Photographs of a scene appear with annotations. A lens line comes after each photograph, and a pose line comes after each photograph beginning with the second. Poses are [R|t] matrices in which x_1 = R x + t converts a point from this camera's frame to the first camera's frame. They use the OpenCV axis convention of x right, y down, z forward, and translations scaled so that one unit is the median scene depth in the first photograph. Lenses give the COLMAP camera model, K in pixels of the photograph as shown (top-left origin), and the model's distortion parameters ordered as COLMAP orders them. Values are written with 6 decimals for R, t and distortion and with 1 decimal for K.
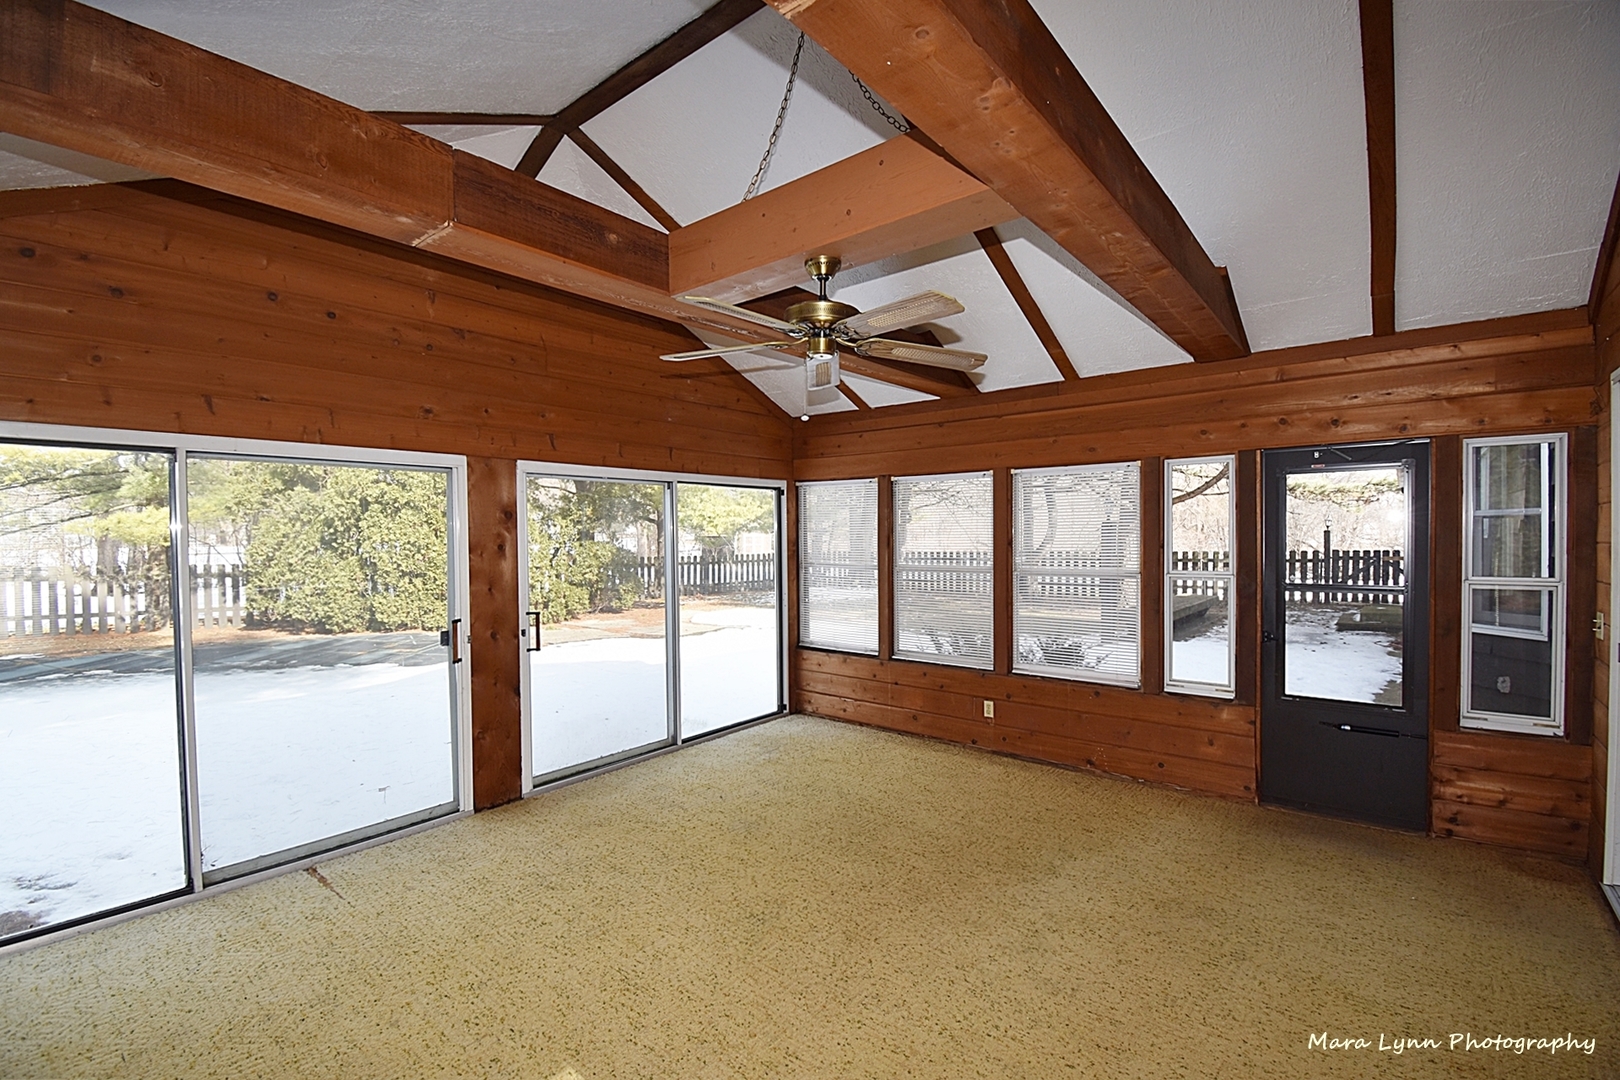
lens RADIAL K [[731.7, 0, 821.3], [0, 731.7, 539.9], [0, 0, 1]] dist [-0.008534, -0.008512]
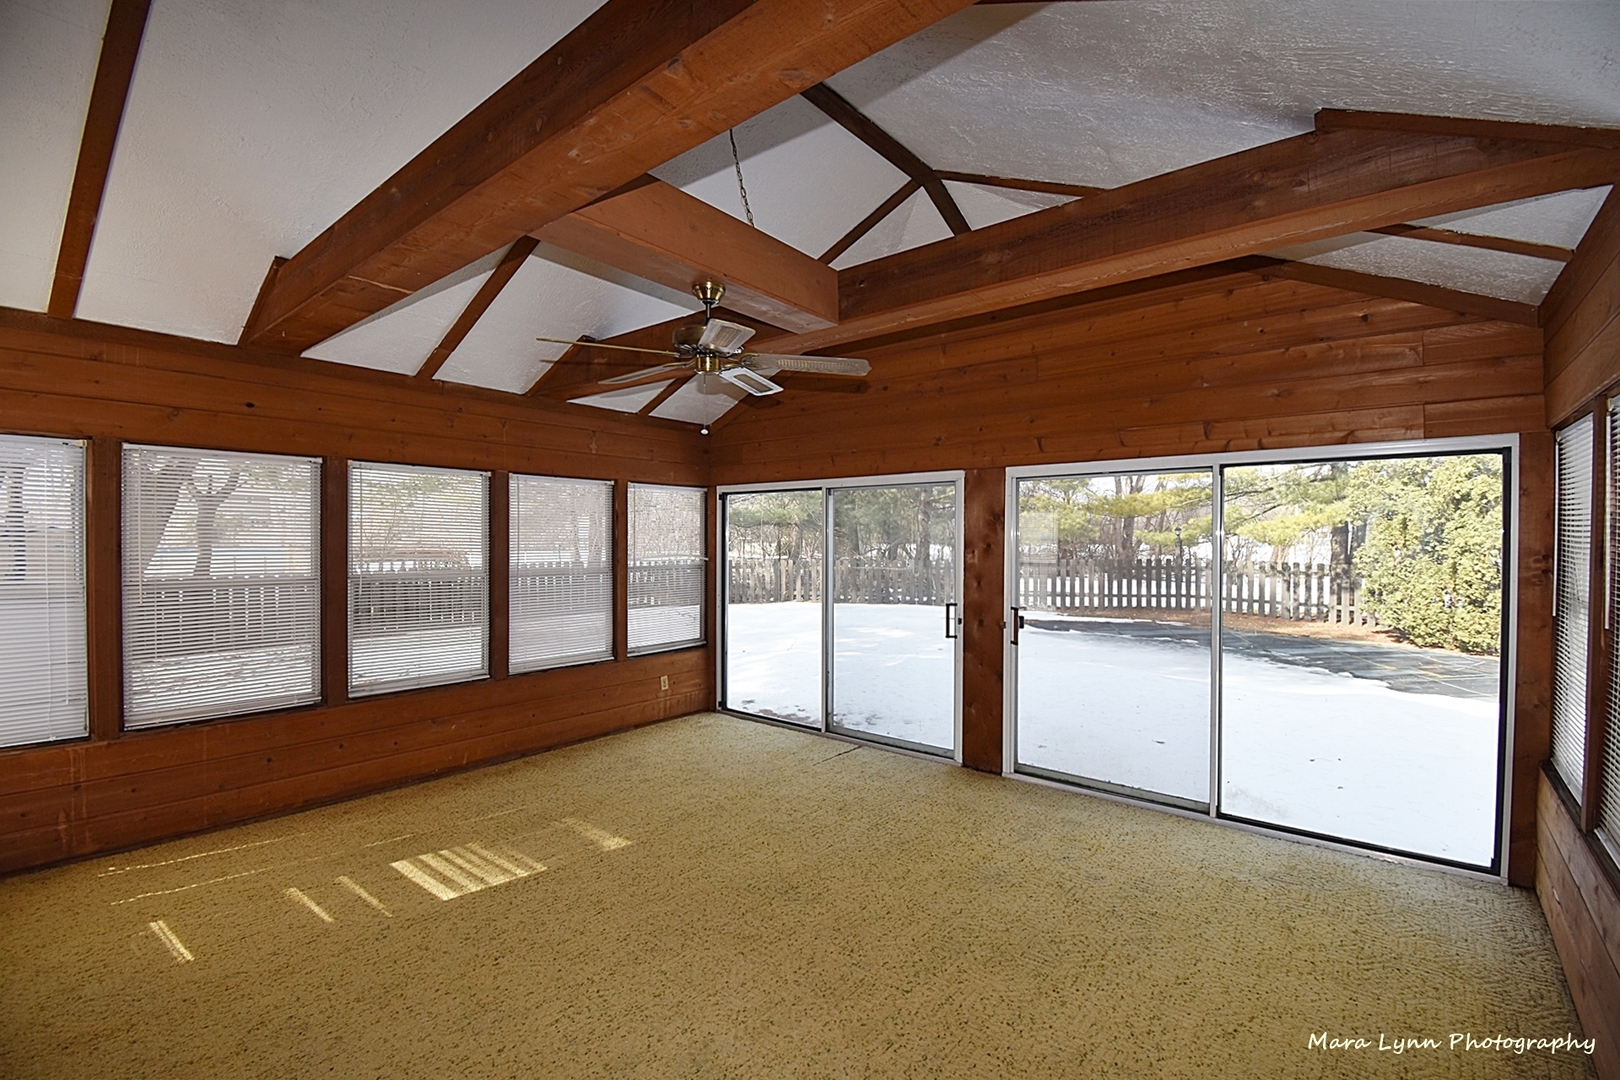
lens RADIAL K [[731.7, 0, 818.6], [0, 731.7, 541.3], [0, 0, 1]] dist [-0.008534, -0.008512]
pose [[-0.040461, 0.009305, -0.999138, 0.662974], [-0.011972, 0.999880, 0.009797, -0.005273], [0.999109, 0.012358, -0.040345, 0.728445]]
